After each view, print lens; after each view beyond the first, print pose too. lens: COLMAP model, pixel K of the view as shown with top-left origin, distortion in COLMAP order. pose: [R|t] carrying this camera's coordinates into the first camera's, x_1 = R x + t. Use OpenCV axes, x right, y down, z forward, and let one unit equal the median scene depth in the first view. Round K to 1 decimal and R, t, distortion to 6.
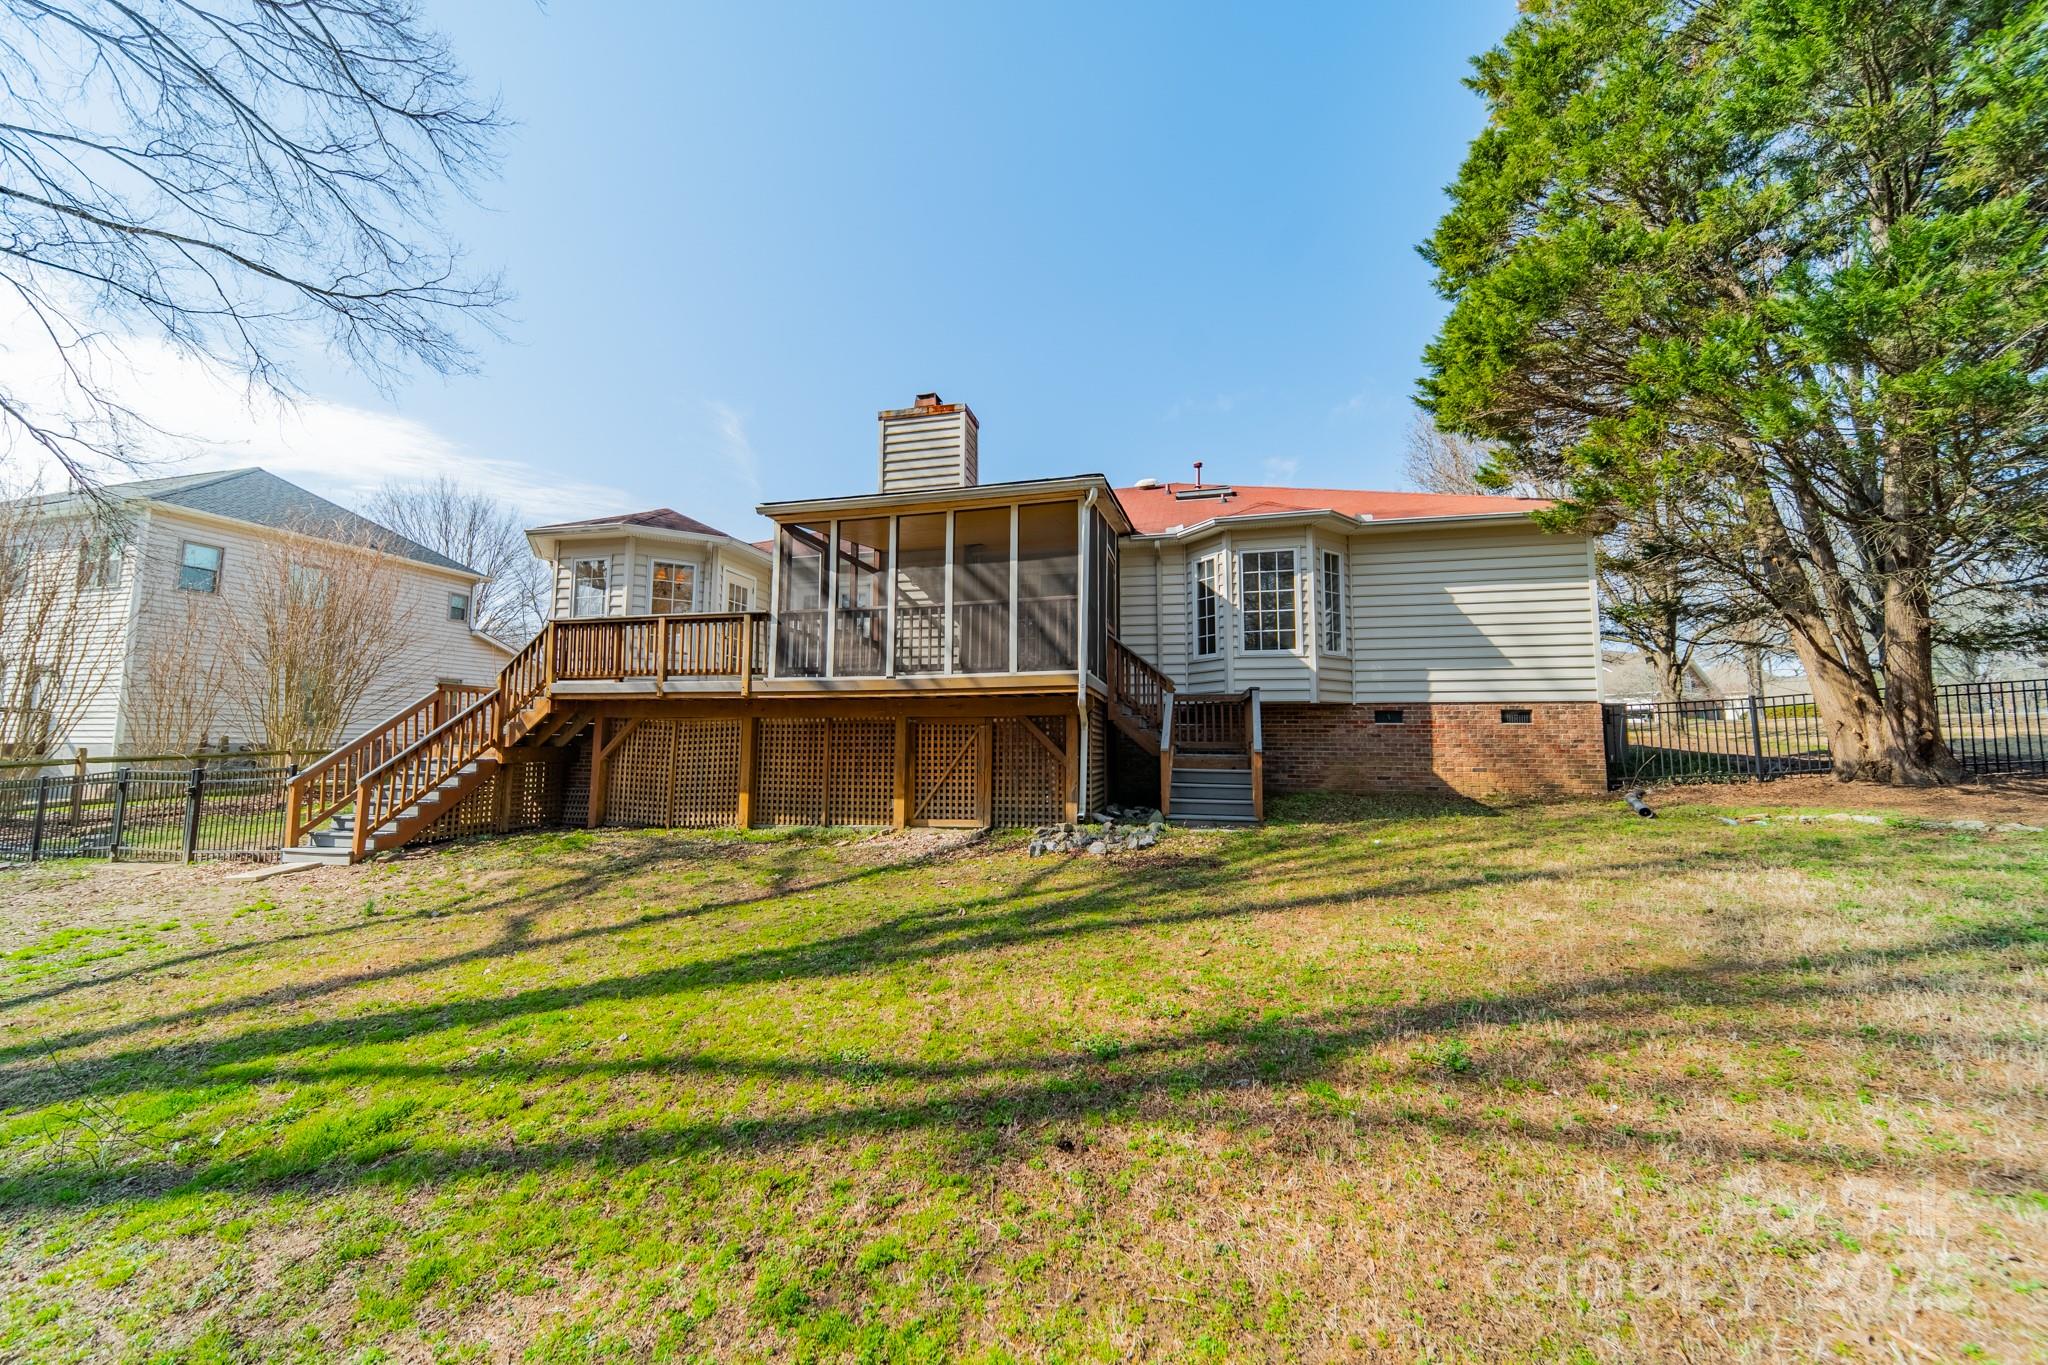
lens RADIAL K [[725.1, 0, 1031.0], [0, 725.1, 680.5], [0, 0, 1]] dist [-0.000805, 0.004989]
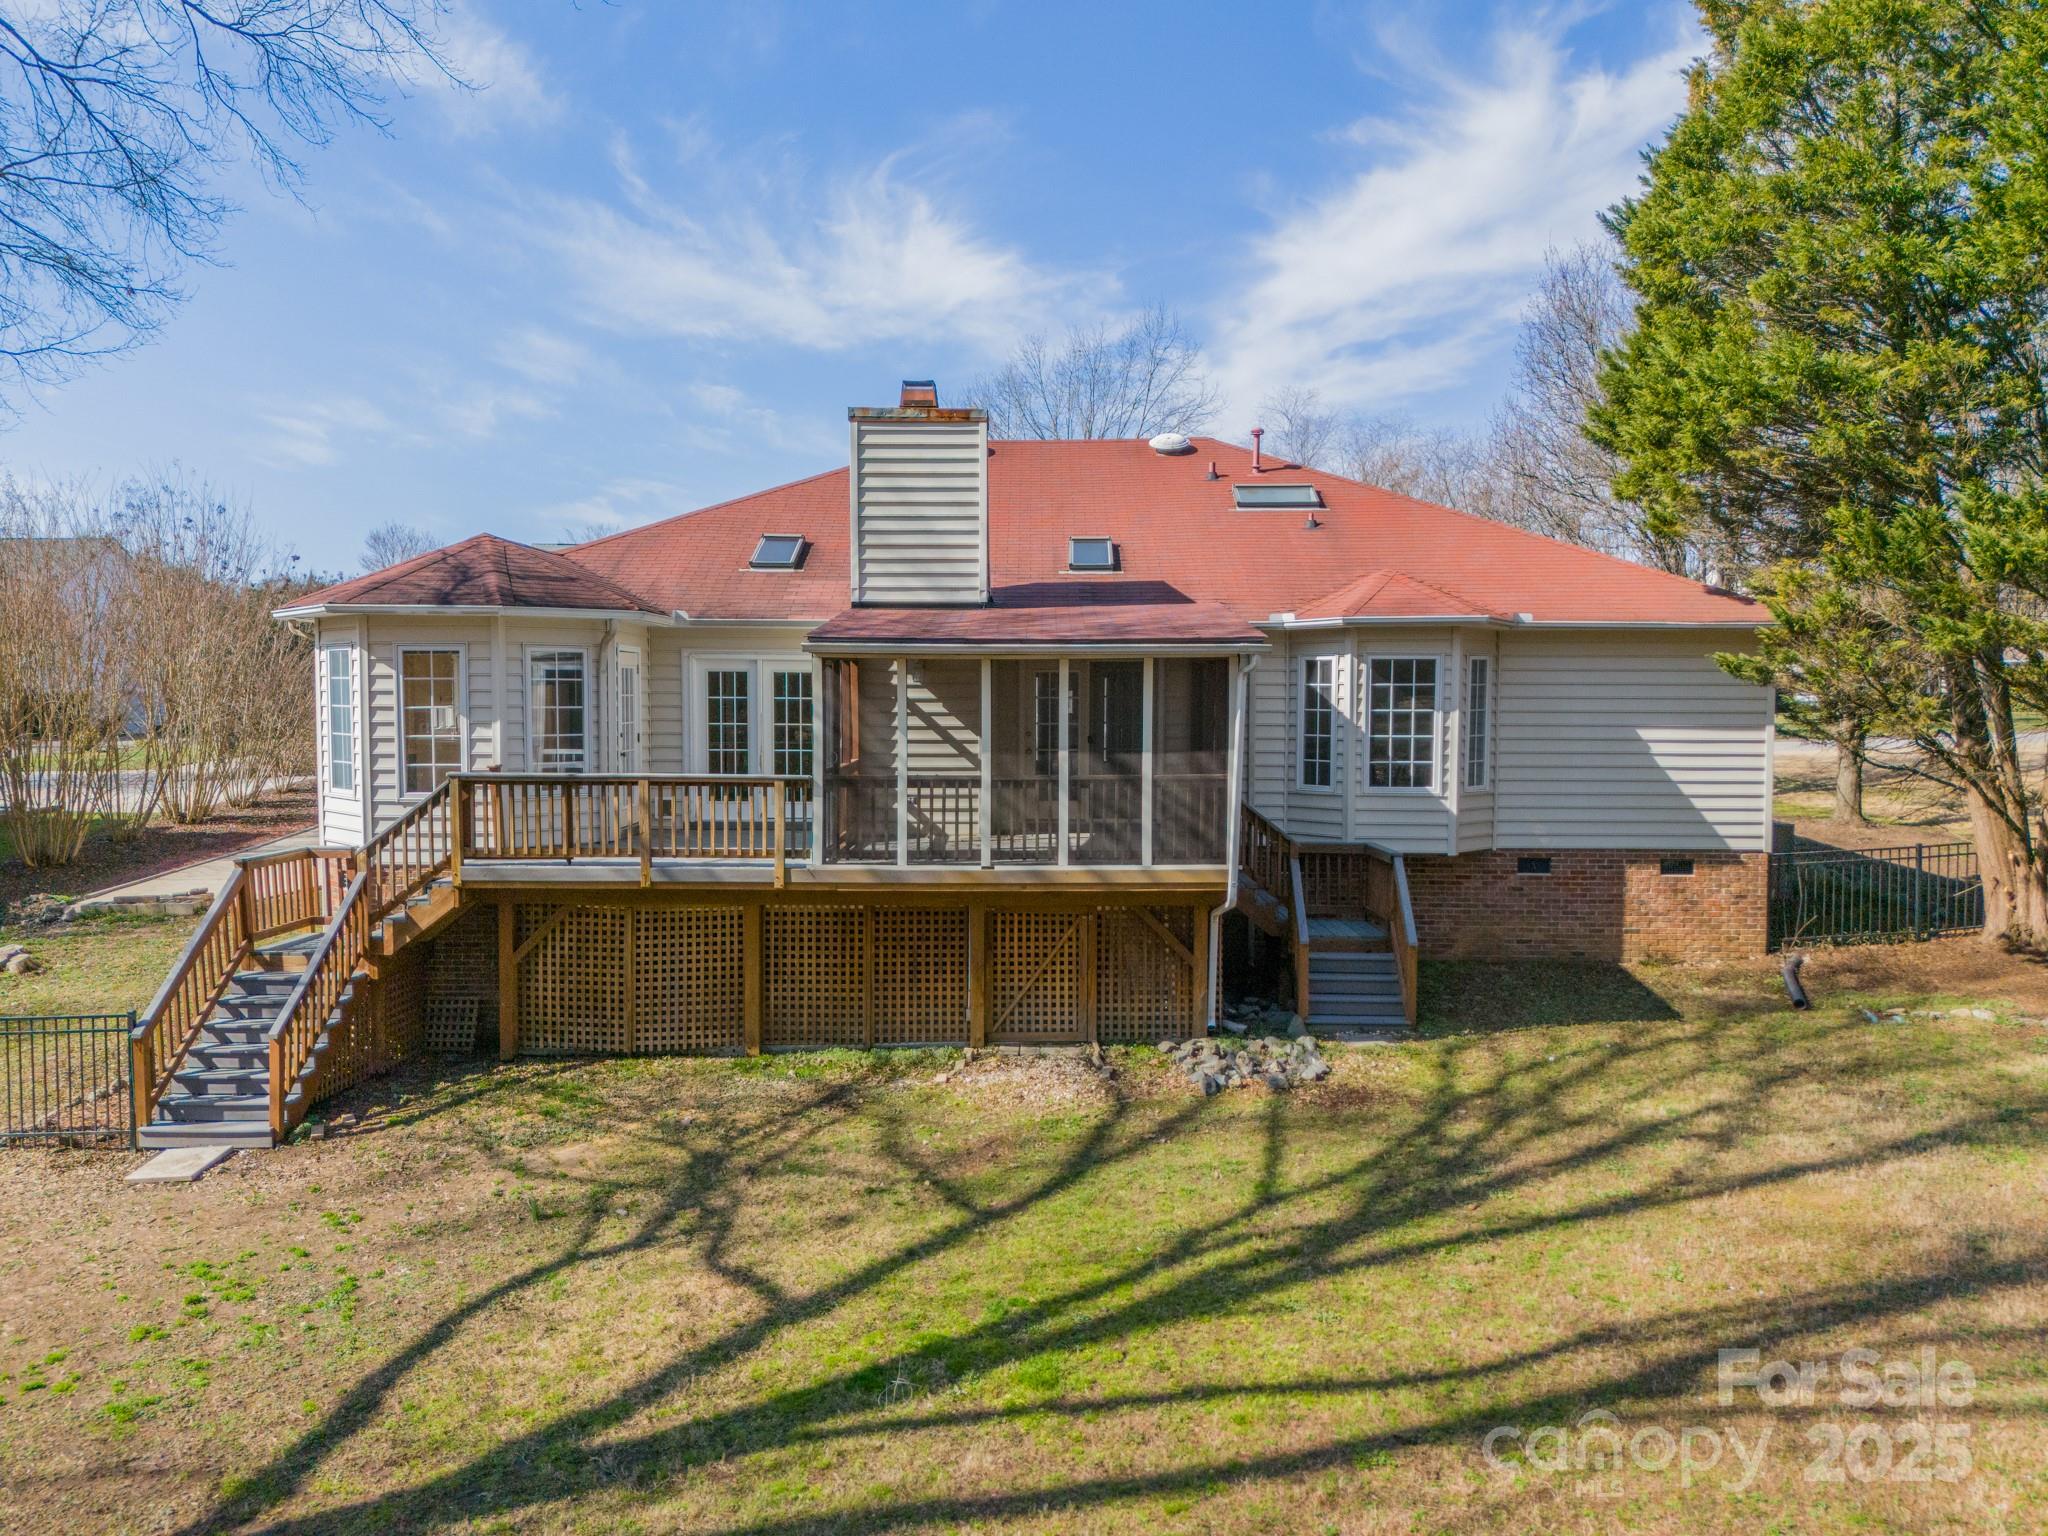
lens RADIAL K [[1520.1, 0, 1024.0], [0, 1520.1, 768.0], [0, 0, 1]] dist [0.092454, -0.089849]
pose [[0.975735, -0.013395, 0.218545, -0.450336], [-0.016570, 0.990747, 0.134705, -0.294615], [-0.218327, -0.135058, 0.966485, -0.525361]]
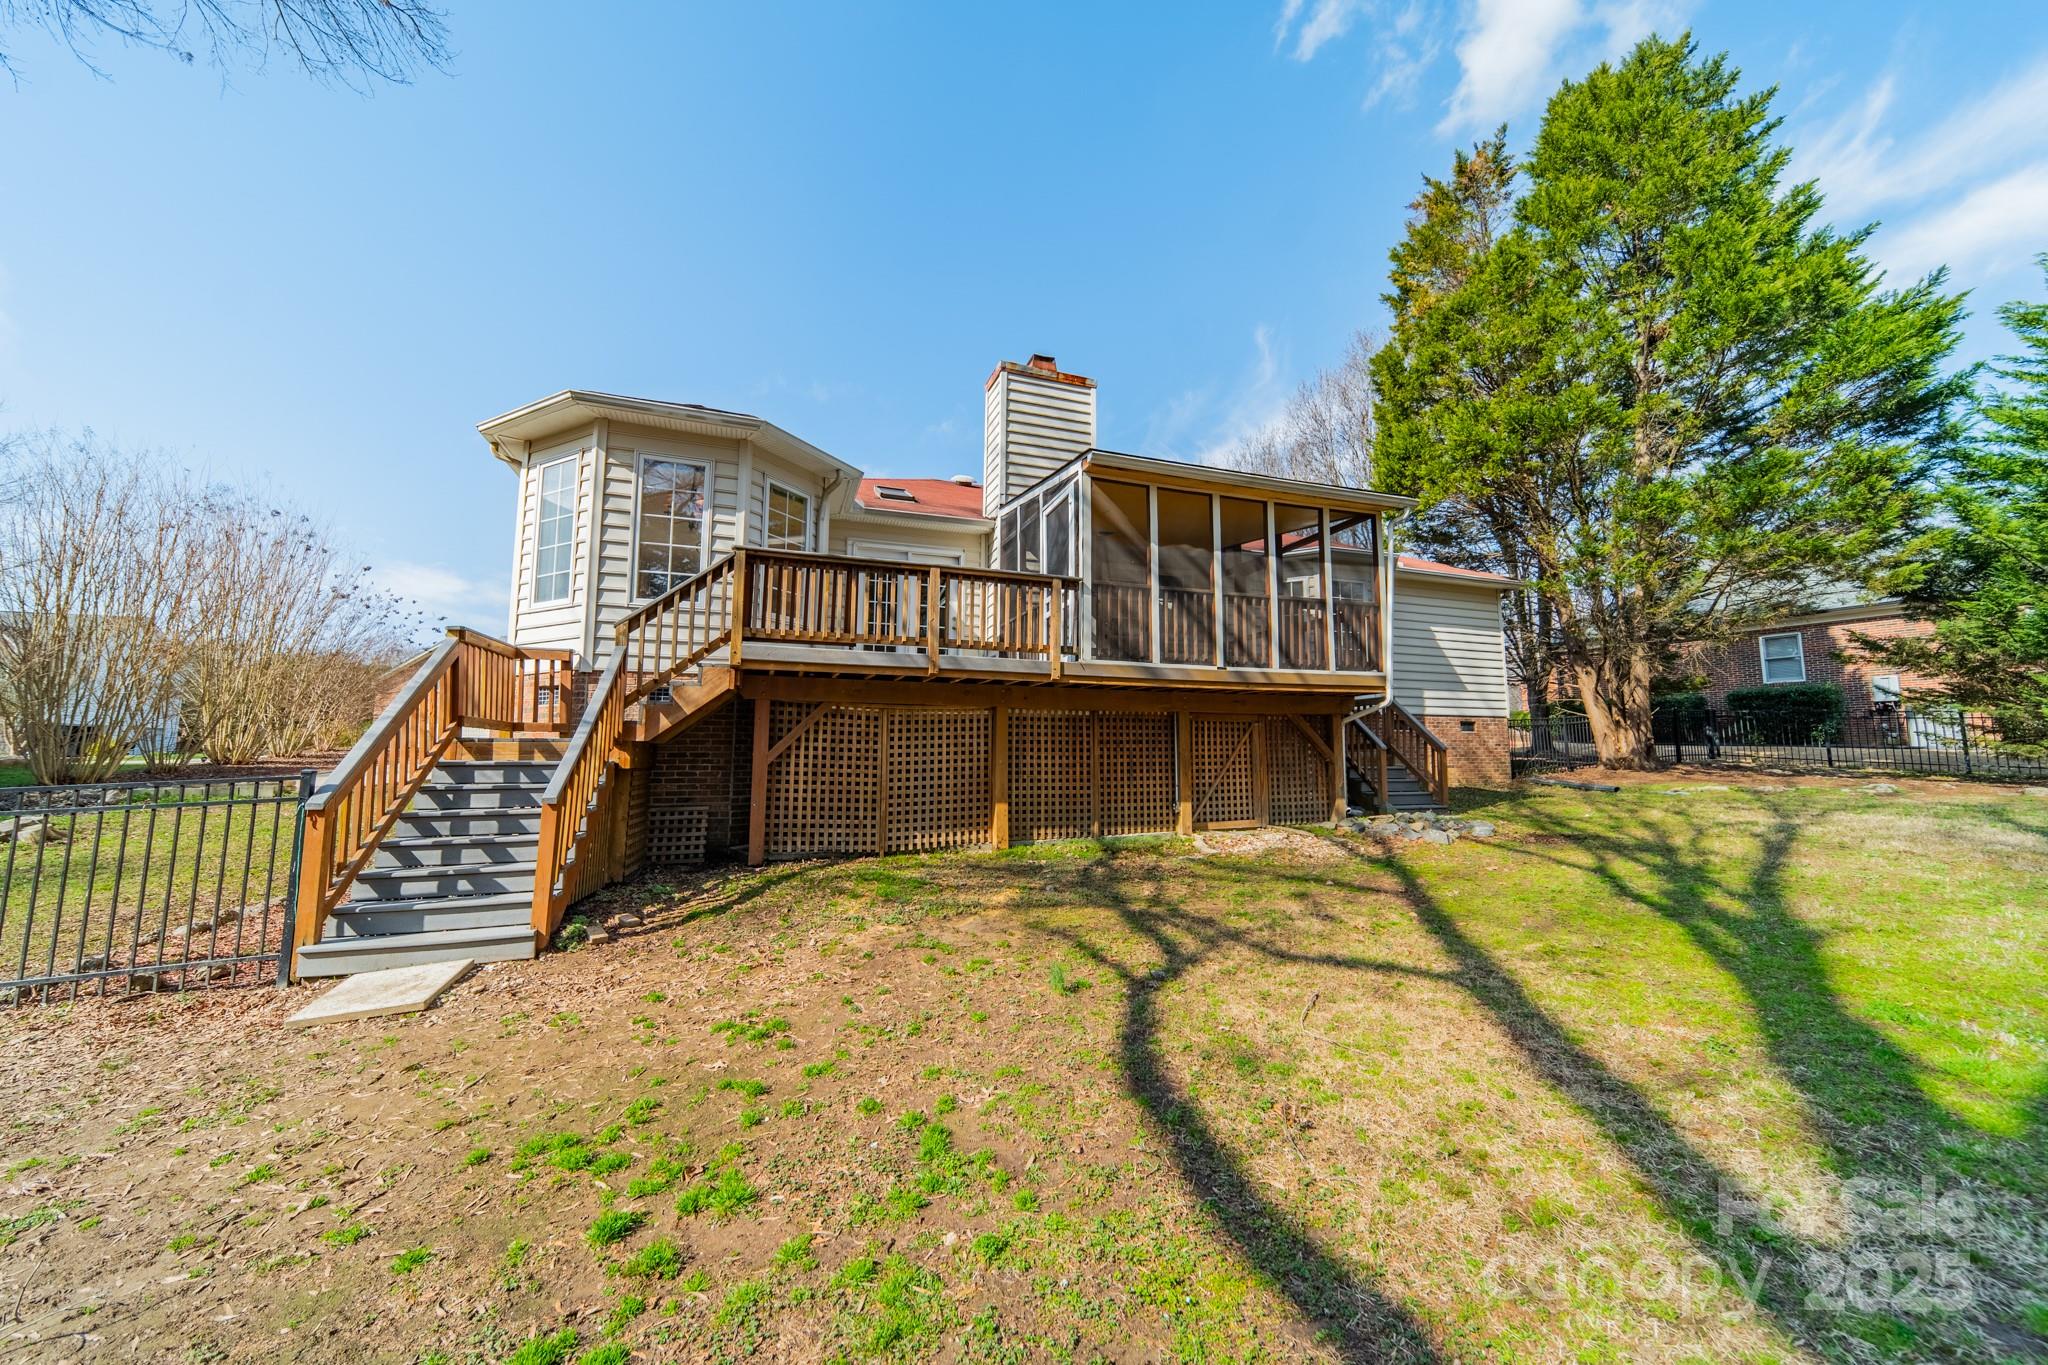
lens RADIAL K [[737.9, 0, 1024.0], [0, 737.9, 682.5], [0, 0, 1]] dist [0.019700, 0.000100]
pose [[0.842602, 0.053505, 0.535872, -0.794179], [-0.042901, 0.998559, -0.032245, 0.048404], [-0.536825, 0.004180, 0.843683, 0.299949]]
